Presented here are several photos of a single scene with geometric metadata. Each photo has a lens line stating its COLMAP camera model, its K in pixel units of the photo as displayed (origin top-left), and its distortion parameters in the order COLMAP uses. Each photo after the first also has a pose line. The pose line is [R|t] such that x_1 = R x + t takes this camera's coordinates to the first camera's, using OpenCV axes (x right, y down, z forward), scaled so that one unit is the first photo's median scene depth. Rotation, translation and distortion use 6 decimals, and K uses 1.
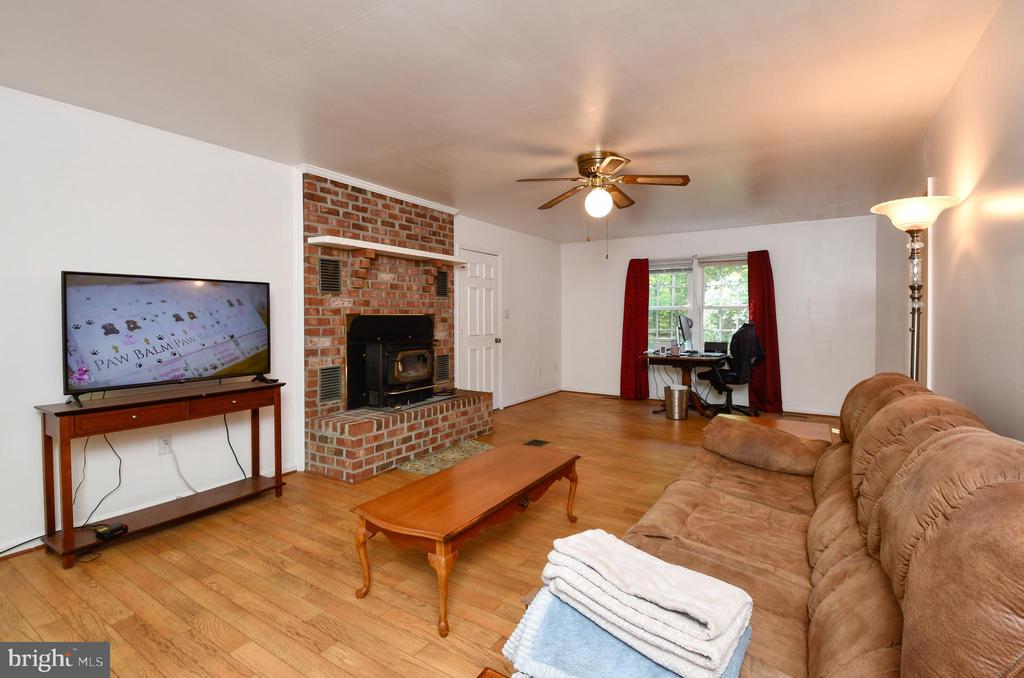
lens RADIAL K [[460.3, 0, 512.5], [0, 460.3, 328.5], [0, 0, 1]] dist [-0.000155, -0.000049]
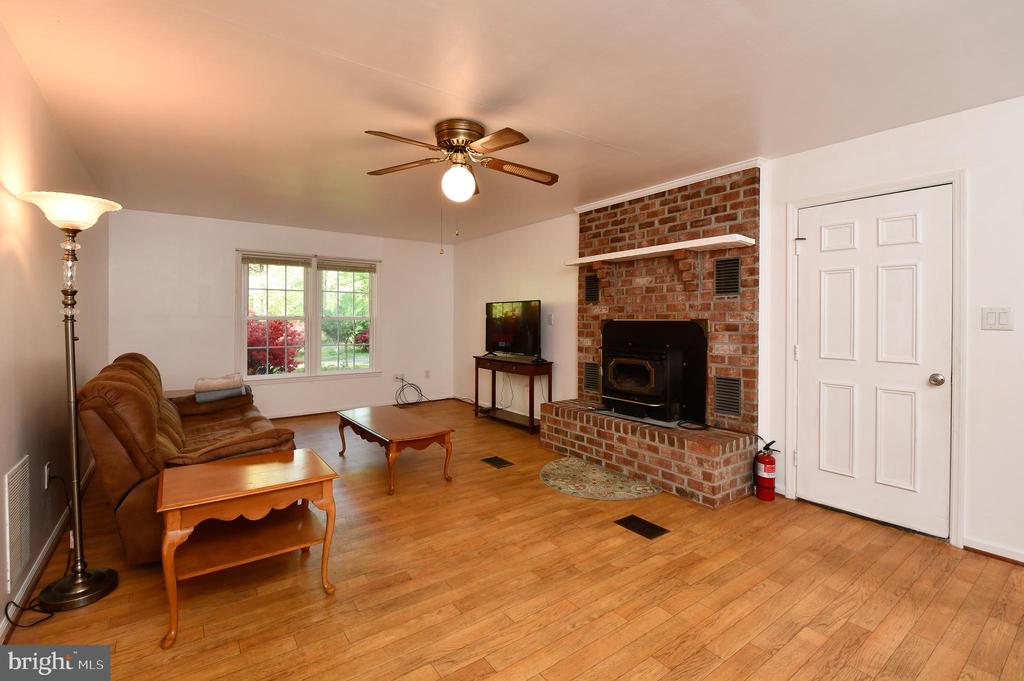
lens RADIAL K [[460.3, 0, 513.8], [0, 460.3, 324.9], [0, 0, 1]] dist [-0.000155, -0.000049]
pose [[-0.367097, 0.012752, -0.930095, 0.753516], [-0.025542, 0.999391, 0.023783, -0.037556], [0.929832, 0.032487, -0.366548, 1.153138]]
